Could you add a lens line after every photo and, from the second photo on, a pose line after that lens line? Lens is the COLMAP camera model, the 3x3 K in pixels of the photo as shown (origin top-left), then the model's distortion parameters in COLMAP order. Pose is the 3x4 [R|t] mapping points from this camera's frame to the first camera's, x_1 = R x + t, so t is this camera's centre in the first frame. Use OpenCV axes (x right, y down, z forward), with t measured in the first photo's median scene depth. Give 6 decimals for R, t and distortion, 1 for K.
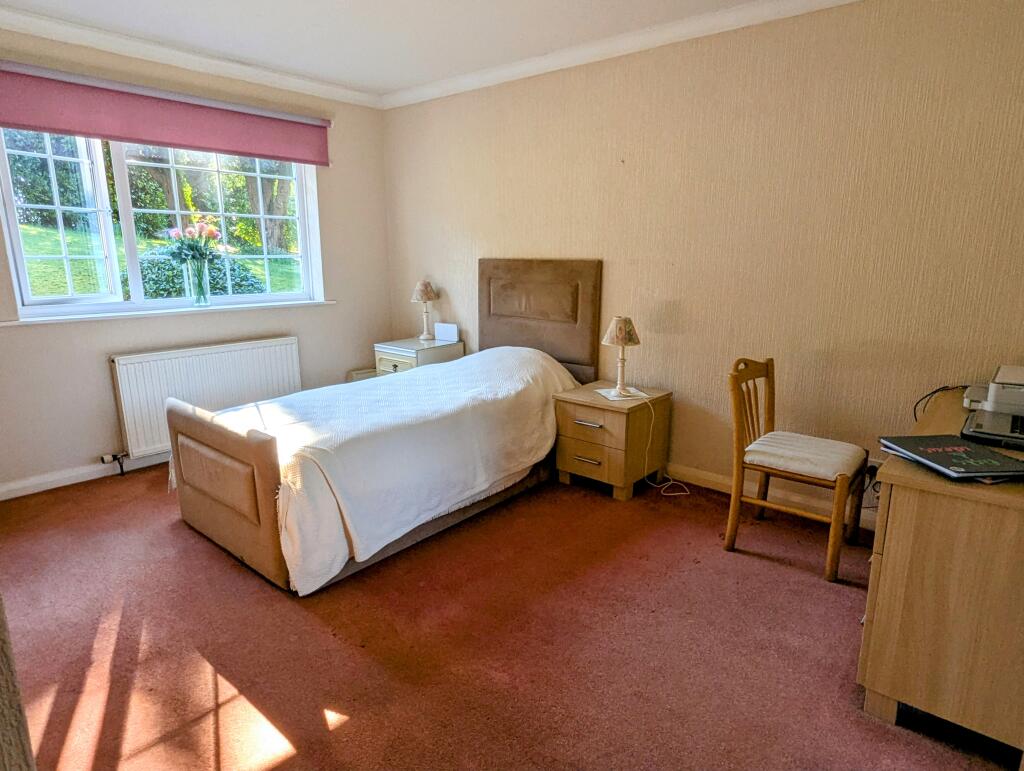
lens RADIAL K [[601.6, 0, 511.0], [0, 601.6, 386.9], [0, 0, 1]] dist [-0.001330, 0.001010]
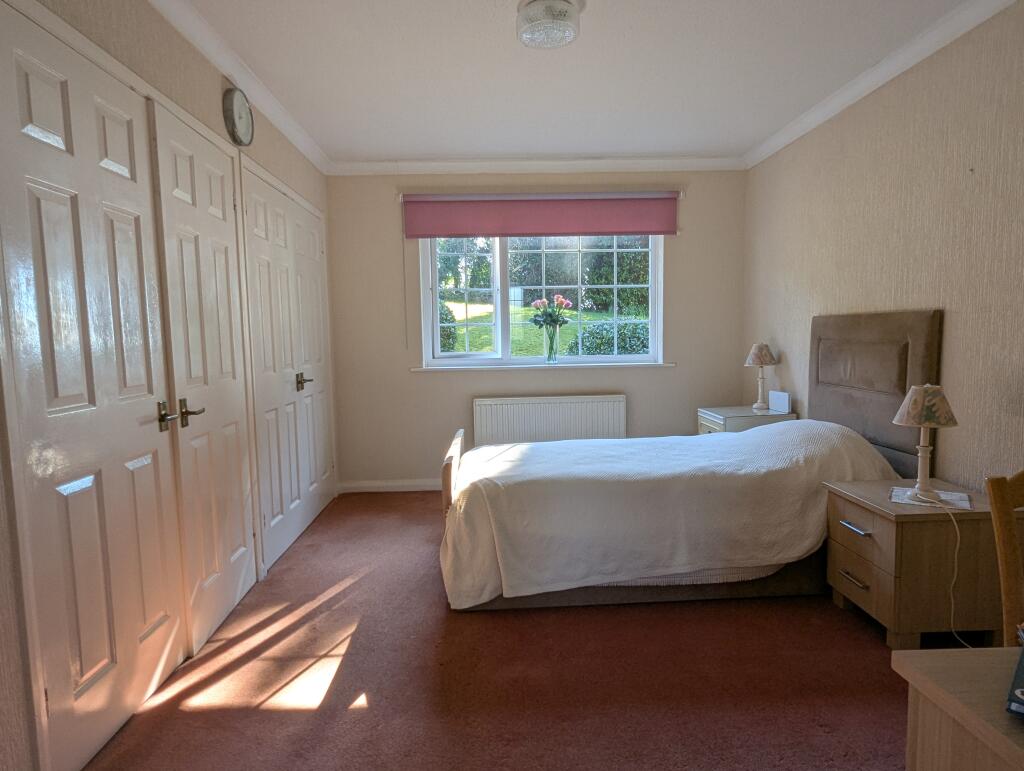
lens RADIAL K [[601.6, 0, 511.1], [0, 601.6, 385.5], [0, 0, 1]] dist [-0.001330, 0.001010]
pose [[0.680328, 0.048045, -0.731331, 0.331573], [-0.139856, 0.988023, -0.065194, -0.003555], [0.719440, 0.146634, 0.678900, 0.161969]]
